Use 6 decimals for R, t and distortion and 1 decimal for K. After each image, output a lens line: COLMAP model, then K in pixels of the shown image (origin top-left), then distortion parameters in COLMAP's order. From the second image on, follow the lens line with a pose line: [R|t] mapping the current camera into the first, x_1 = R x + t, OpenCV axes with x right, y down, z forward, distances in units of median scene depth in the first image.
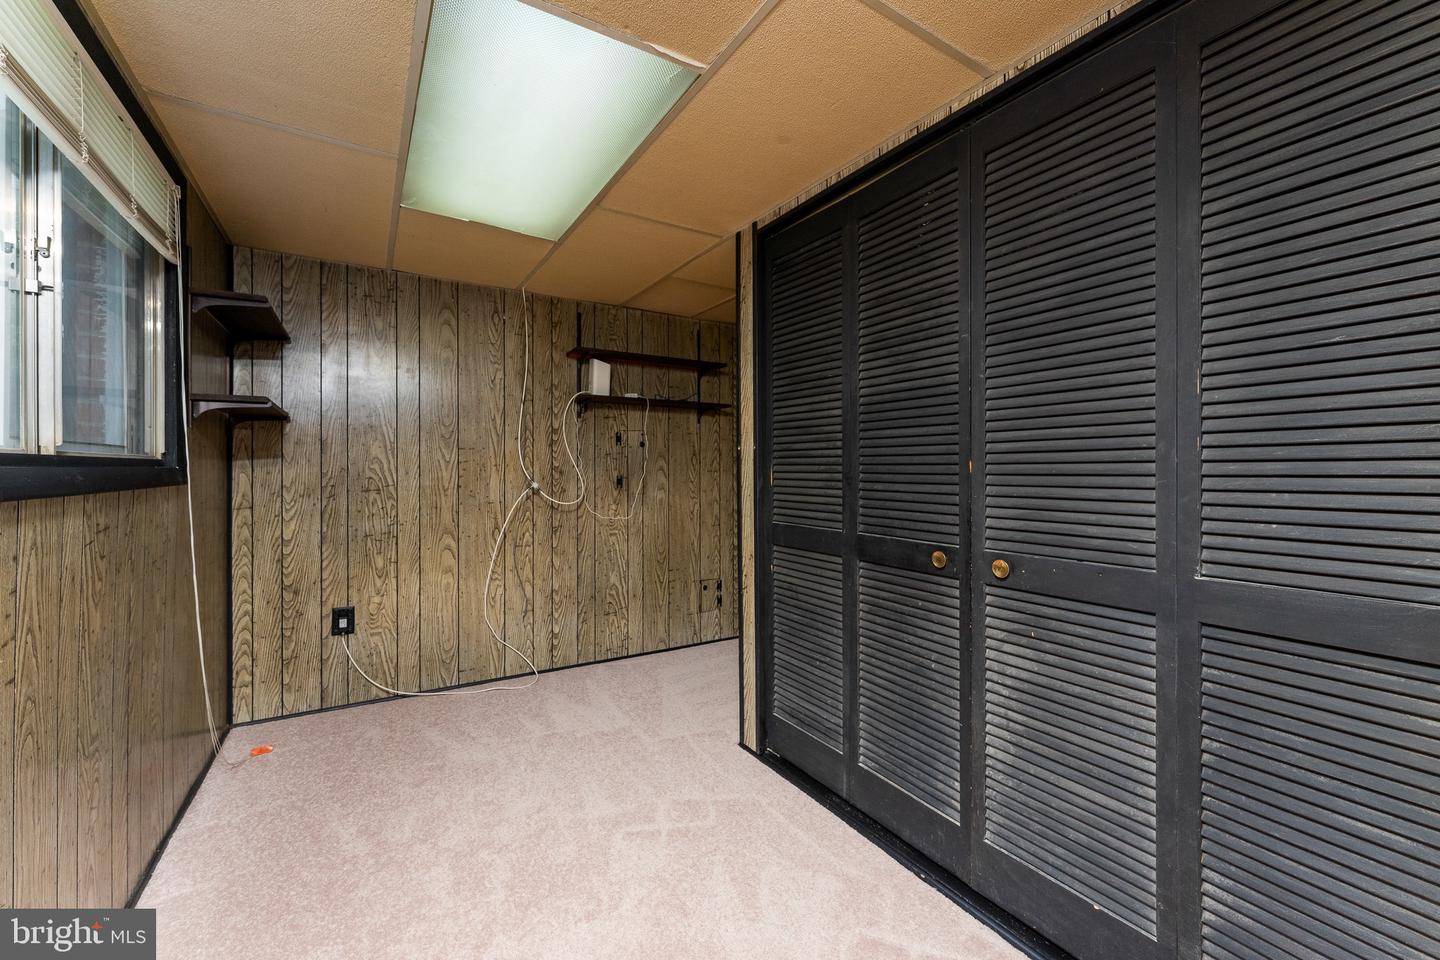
lens RADIAL K [[577.7, 0, 720.1], [0, 577.7, 468.9], [0, 0, 1]] dist [0.000918, -0.000279]
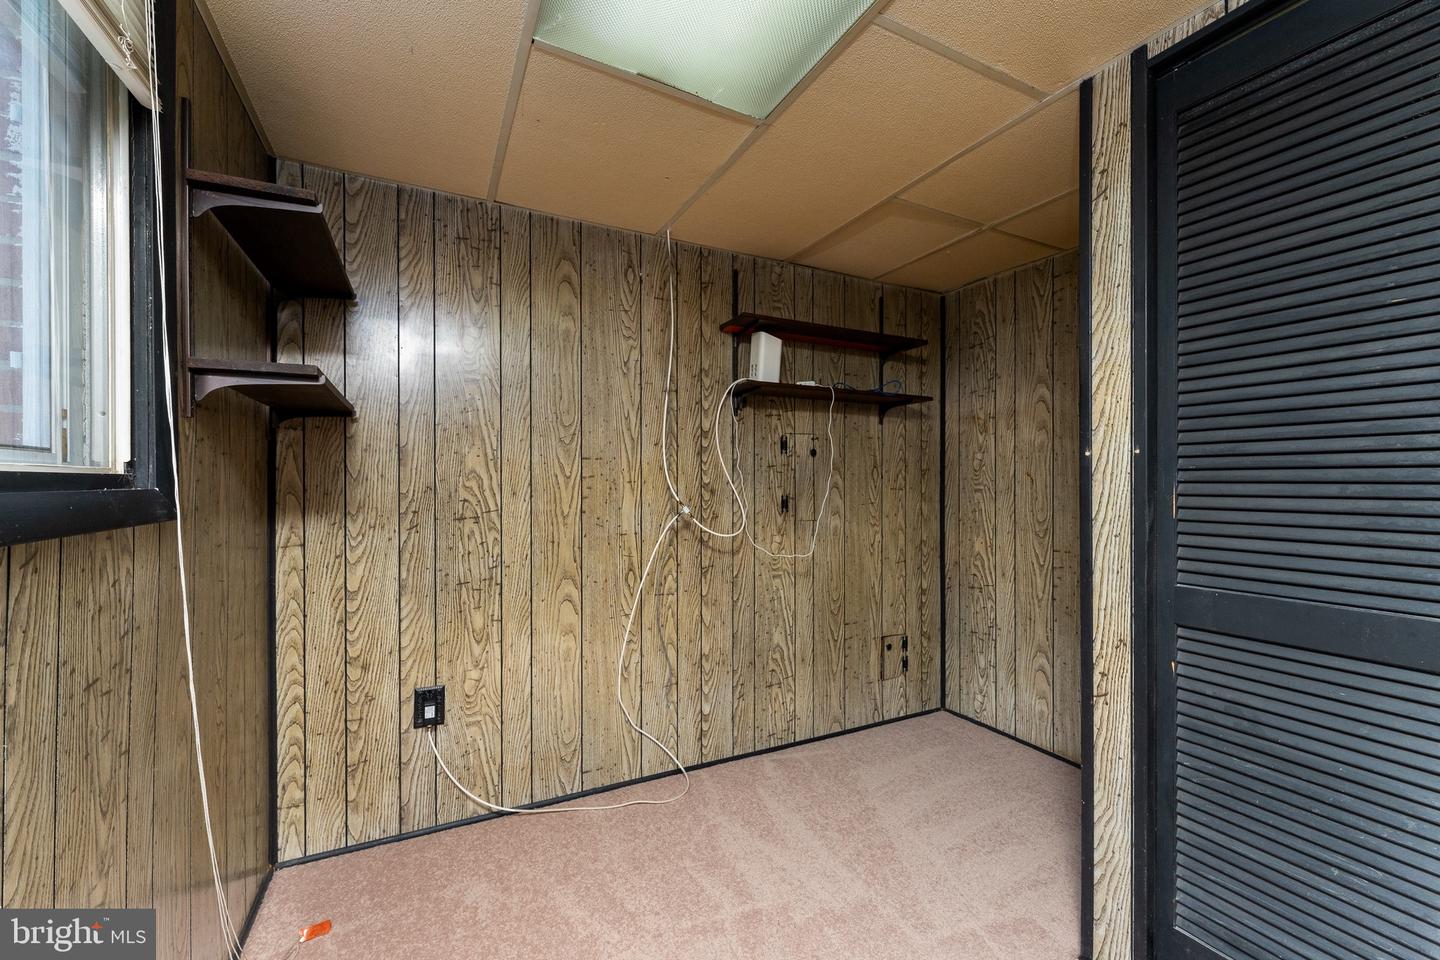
lens RADIAL K [[577.7, 0, 719.9], [0, 577.7, 484.2], [0, 0, 1]] dist [0.000918, -0.000279]
pose [[0.996637, -0.000593, -0.081938, -0.247821], [0.000773, 0.999997, 0.002164, -0.005316], [0.081936, -0.002220, 0.996635, 0.337963]]
